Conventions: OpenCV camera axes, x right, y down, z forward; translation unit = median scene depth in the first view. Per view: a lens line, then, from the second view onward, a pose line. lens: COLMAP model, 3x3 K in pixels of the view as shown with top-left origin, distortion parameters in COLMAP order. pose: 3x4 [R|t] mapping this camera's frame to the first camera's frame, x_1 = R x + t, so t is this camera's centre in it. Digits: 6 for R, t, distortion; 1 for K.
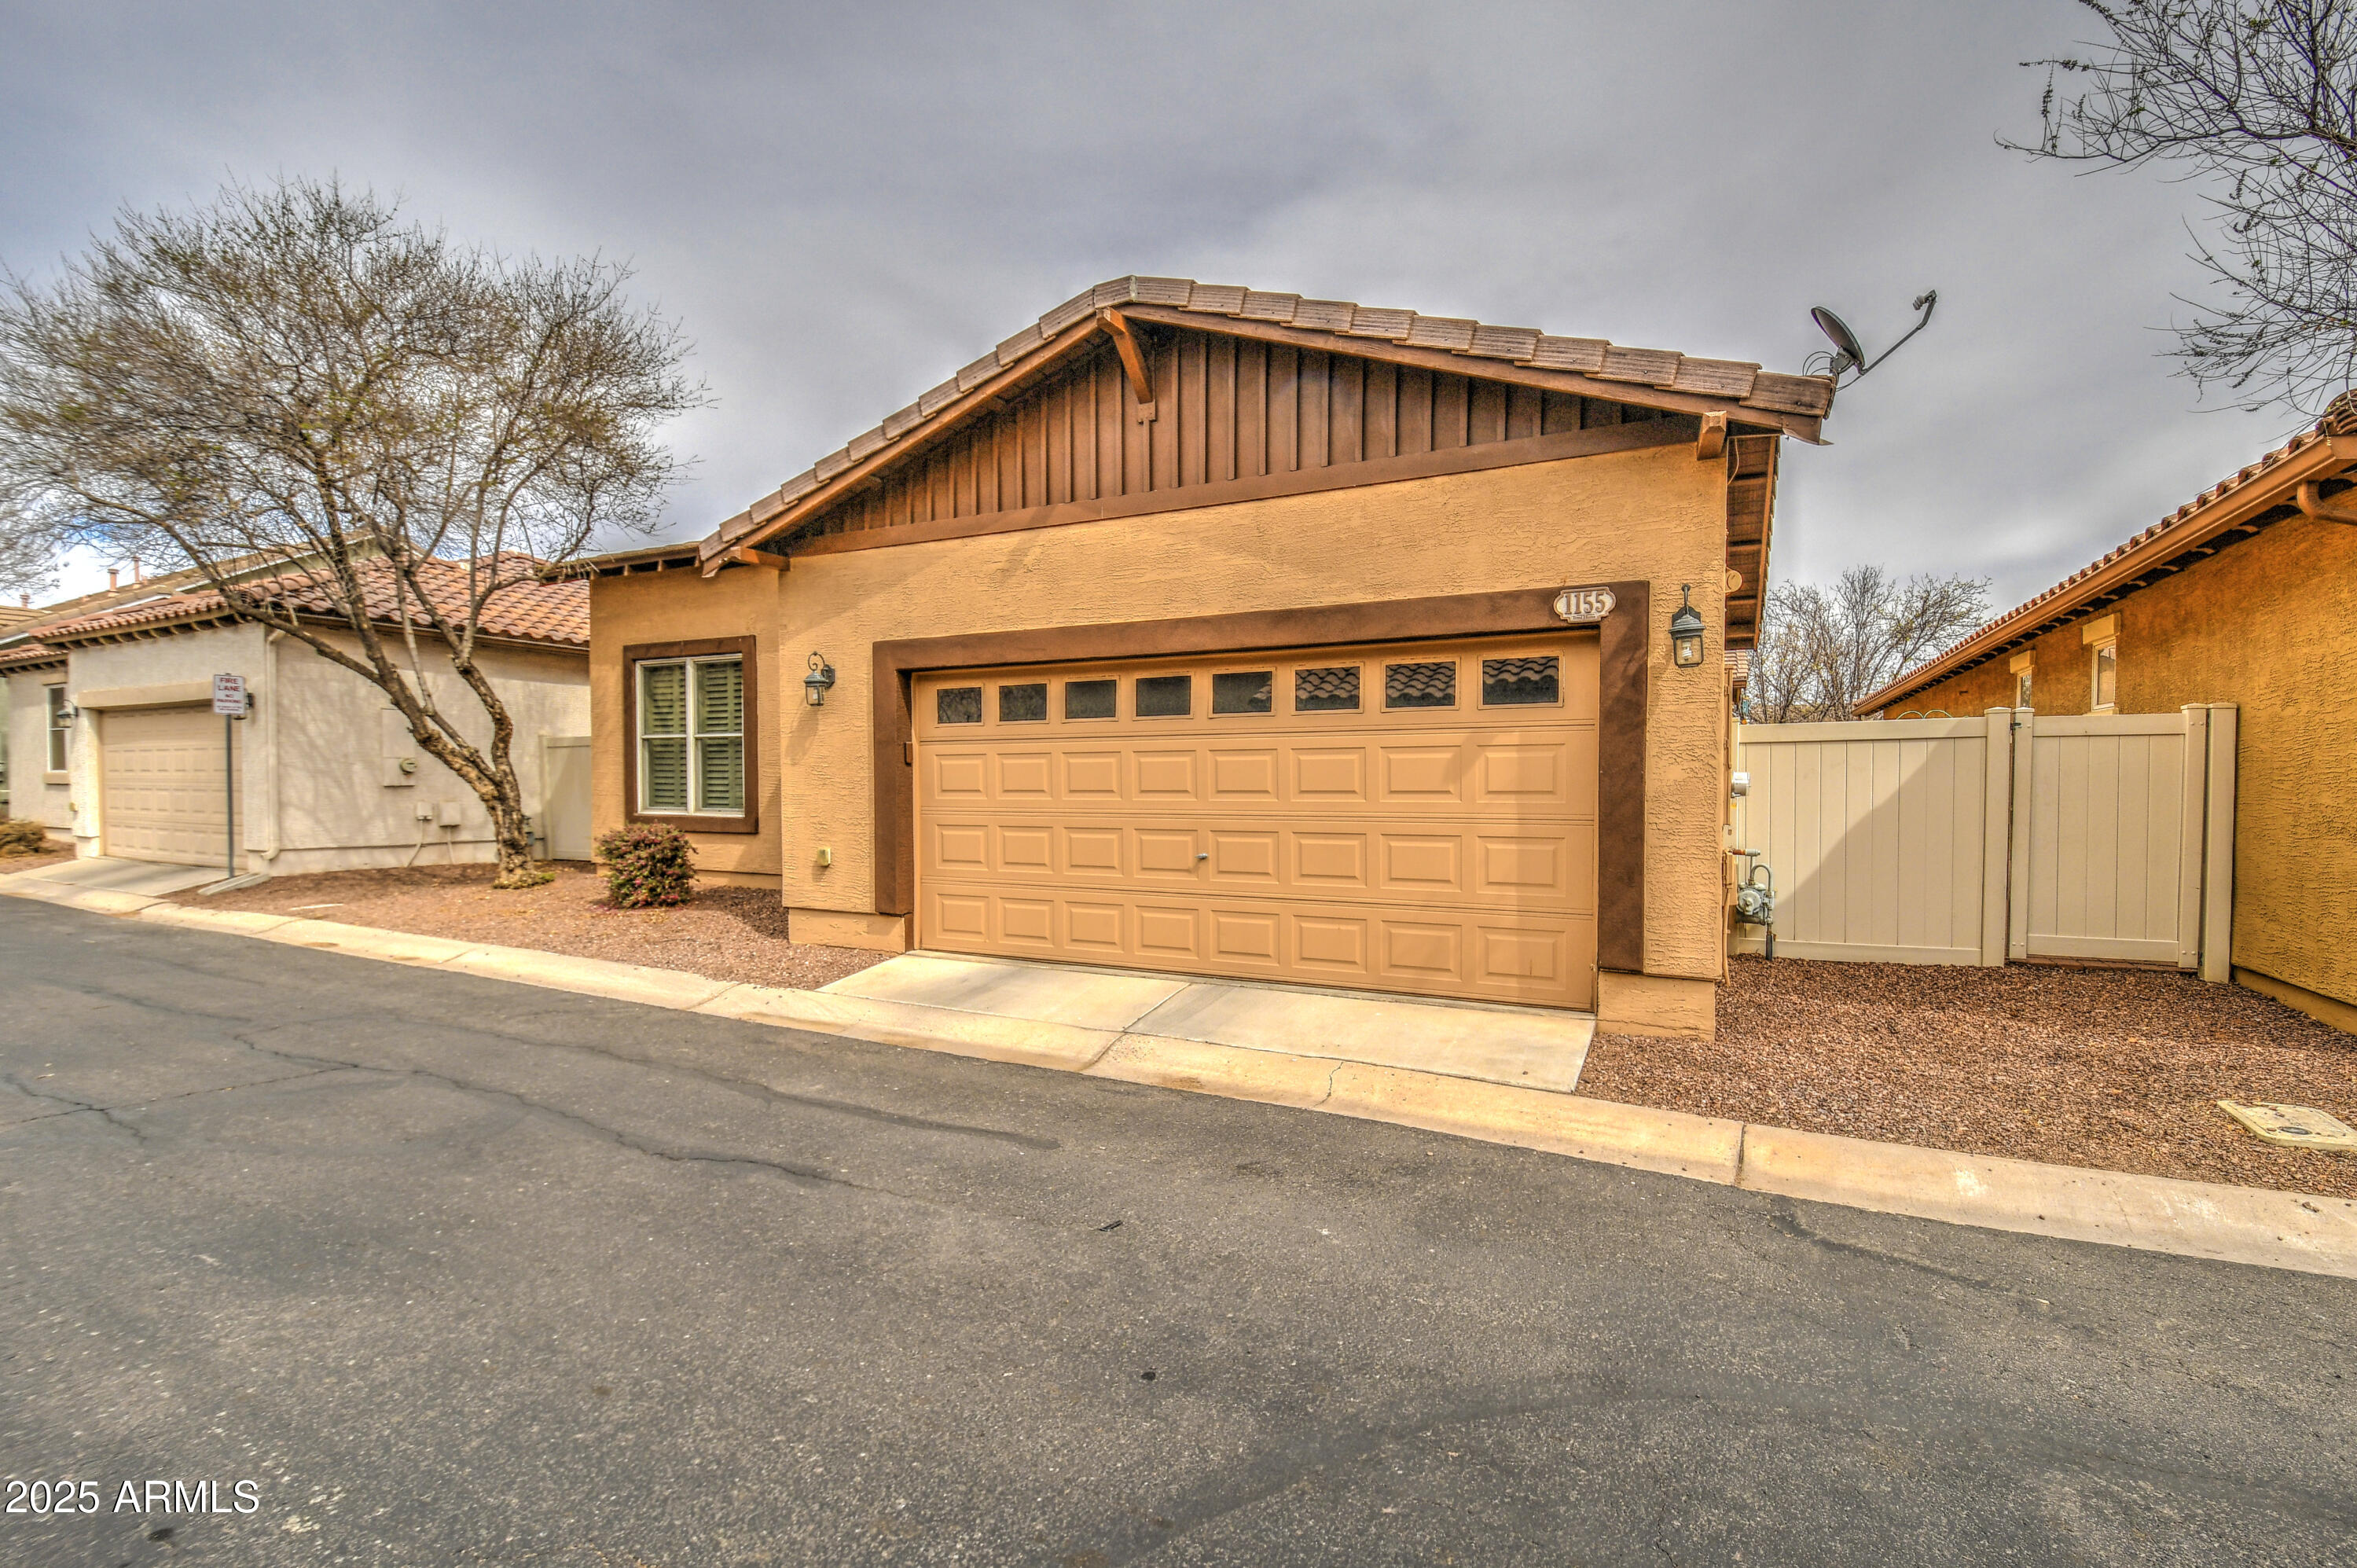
lens RADIAL K [[1030.8, 0, 1194.5], [0, 1030.8, 828.6], [0, 0, 1]] dist [-0.006863, -0.000524]
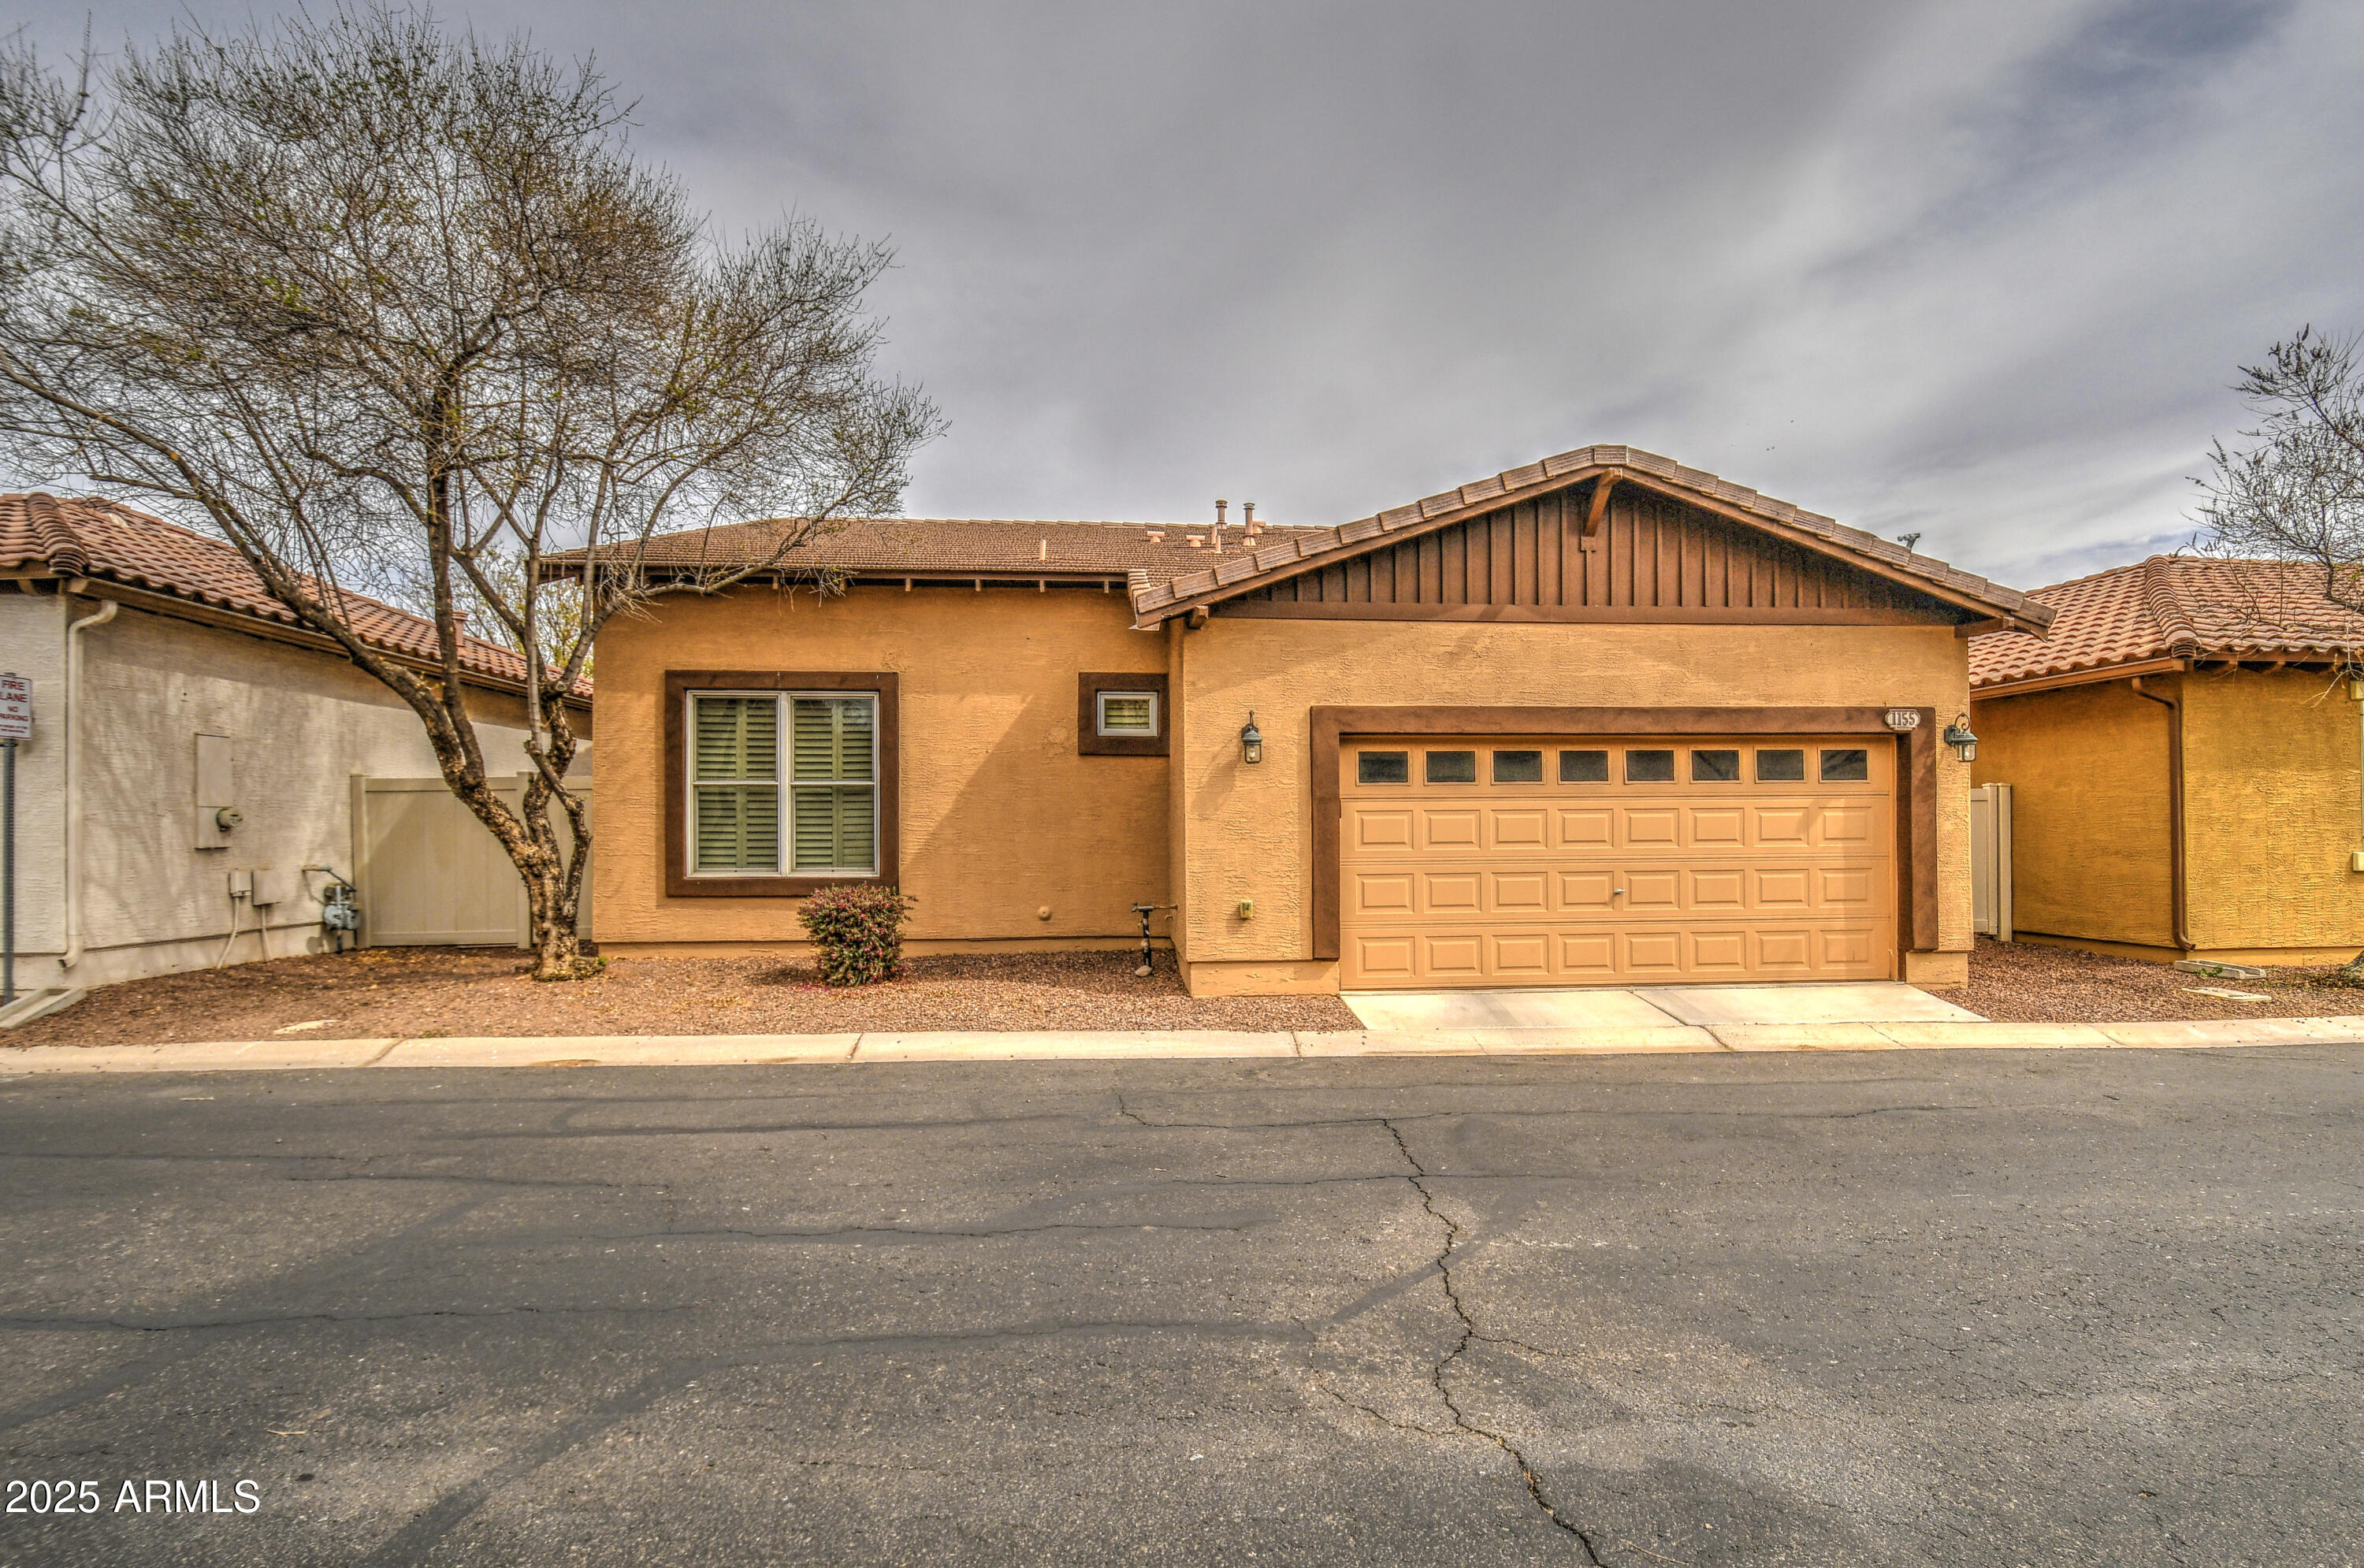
lens RADIAL K [[1067.1, 0, 1188.1], [0, 1067.1, 823.4], [0, 0, 1]] dist [-0.003587, -0.000930]
pose [[0.859690, -0.005454, 0.510788, -0.981355], [0.029845, 0.998771, -0.039566, -0.018593], [-0.509944, 0.049259, 0.858796, 0.115489]]
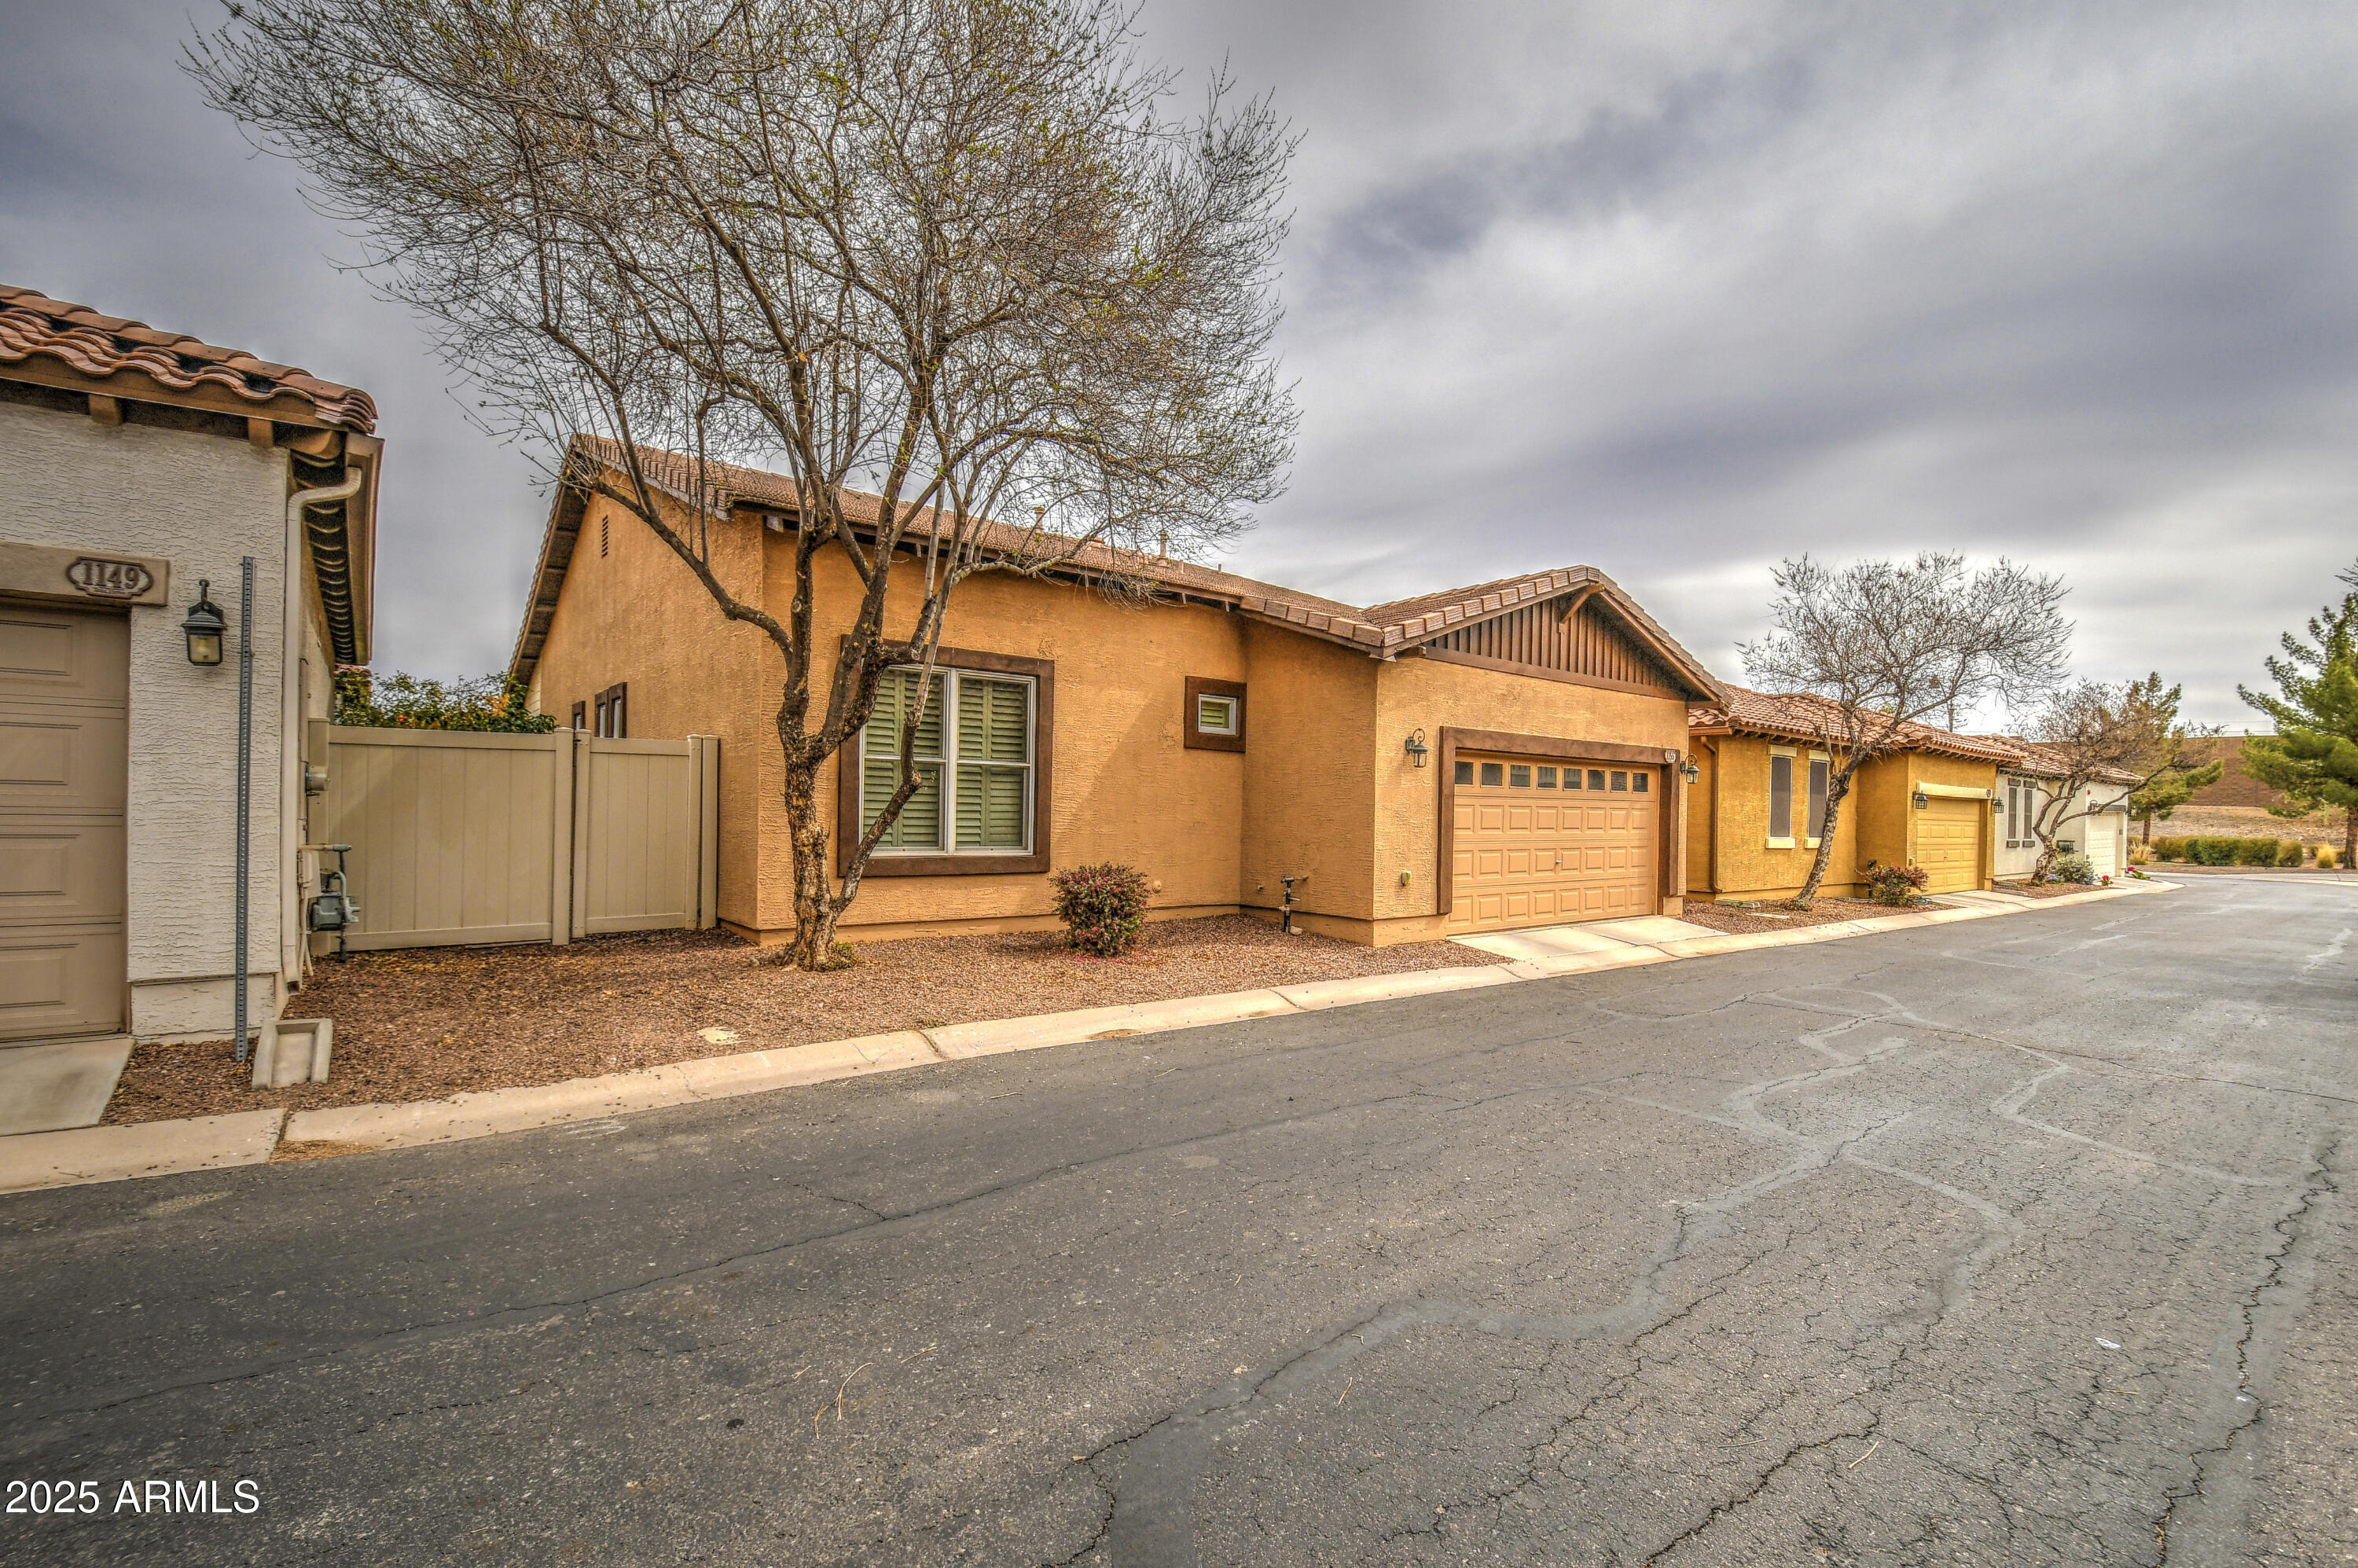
lens RADIAL K [[1031.2, 0, 1195.0], [0, 1031.2, 828.6], [0, 0, 1]] dist [-0.006863, -0.000524]
pose [[0.419413, -0.009425, 0.907747, -1.757873], [0.026249, 0.999654, -0.001749, -0.042821], [-0.907416, 0.024561, 0.419515, 0.704740]]
